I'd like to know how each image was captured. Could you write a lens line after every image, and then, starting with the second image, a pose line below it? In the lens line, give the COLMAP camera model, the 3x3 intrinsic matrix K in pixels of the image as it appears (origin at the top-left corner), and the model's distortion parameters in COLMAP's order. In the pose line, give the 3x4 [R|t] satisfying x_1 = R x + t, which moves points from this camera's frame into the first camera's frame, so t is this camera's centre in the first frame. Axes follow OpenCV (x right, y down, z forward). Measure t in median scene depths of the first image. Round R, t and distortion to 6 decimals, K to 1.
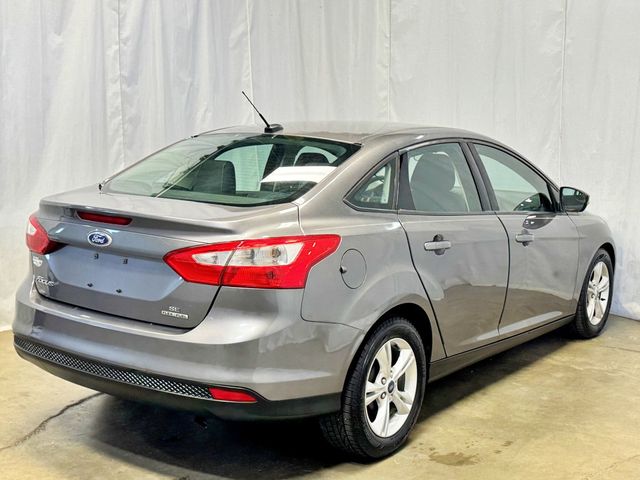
lens RADIAL K [[847.8, 0, 312.7], [0, 847.8, 248.4], [0, 0, 1]] dist [0.186235, -0.375404]
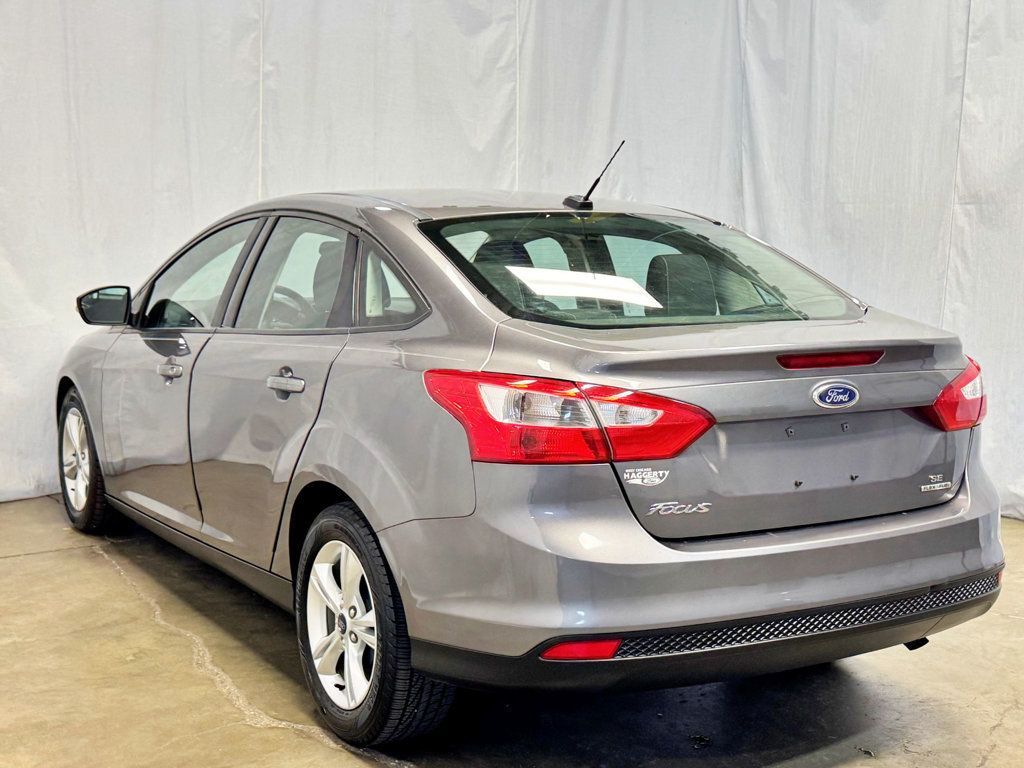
lens RADIAL K [[1374.0, 0, 512.0], [0, 1374.0, 384.0], [0, 0, 1]] dist [0.128302, -0.051720]
pose [[0.358654, -0.130057, 0.924366, -1.236646], [0.134124, 0.987151, 0.086851, -0.134129], [-0.923785, 0.092830, 0.371489, 0.890717]]
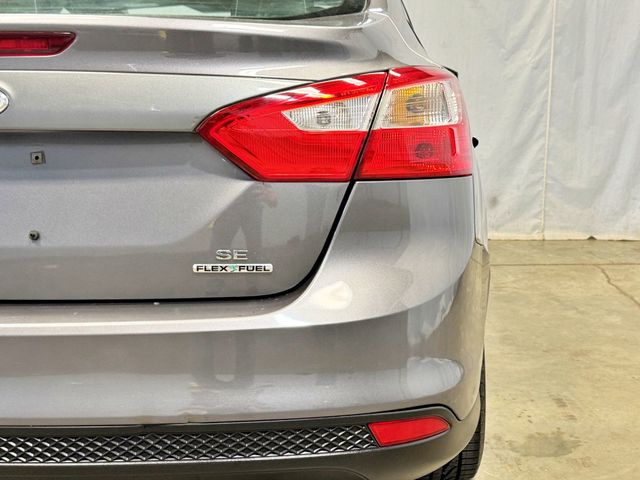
lens RADIAL K [[858.8, 0, 320.0], [0, 858.8, 240.0], [0, 0, 1]] dist [0.128302, -0.051720]
pose [[0.829784, -0.125029, 0.543900, -0.344103], [0.108754, 0.992124, 0.062148, 0.043126], [-0.547386, 0.007582, 0.836846, 0.632907]]
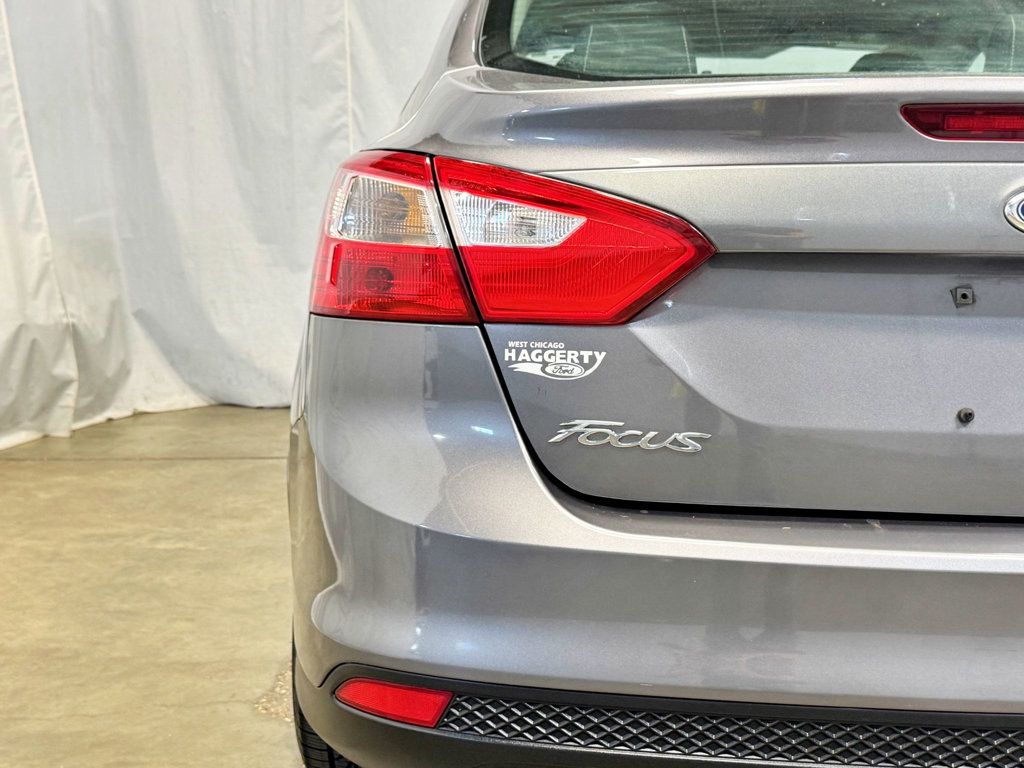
lens RADIAL K [[1374.0, 0, 512.0], [0, 1374.0, 384.0], [0, 0, 1]] dist [0.128302, -0.051720]
pose [[0.803031, -0.103355, 0.586906, -0.629235], [0.093216, 0.994508, 0.047592, 0.003872], [-0.588601, 0.016491, 0.808255, 0.815891]]
